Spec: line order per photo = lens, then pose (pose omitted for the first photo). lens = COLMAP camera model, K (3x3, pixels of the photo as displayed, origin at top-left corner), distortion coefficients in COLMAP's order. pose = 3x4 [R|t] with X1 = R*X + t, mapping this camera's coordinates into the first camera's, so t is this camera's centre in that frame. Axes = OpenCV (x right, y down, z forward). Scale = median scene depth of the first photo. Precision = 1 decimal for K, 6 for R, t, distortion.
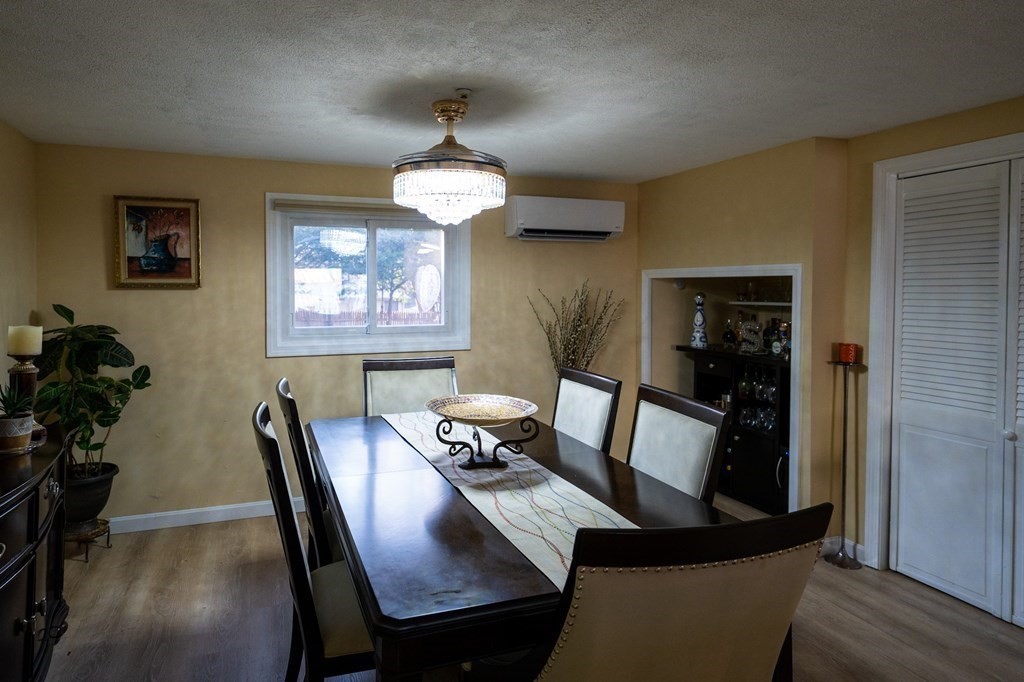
lens RADIAL K [[579.1, 0, 511.5], [0, 579.1, 302.3], [0, 0, 1]] dist [-0.003063, -0.000198]
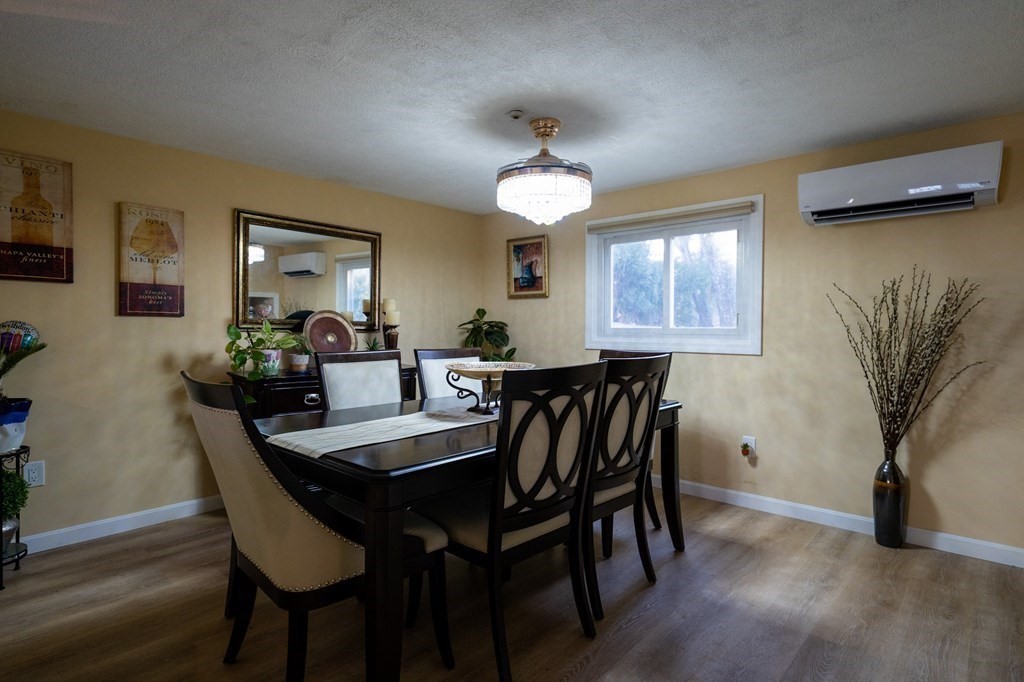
lens RADIAL K [[542.9, 0, 512.0], [0, 542.9, 341.0], [0, 0, 1]] dist [0.002560, 0.000523]
pose [[0.468384, 0.024839, -0.883176, 0.620730], [-0.019389, 0.999653, 0.017832, 0.063687], [0.883312, 0.008771, 0.468704, 0.304548]]
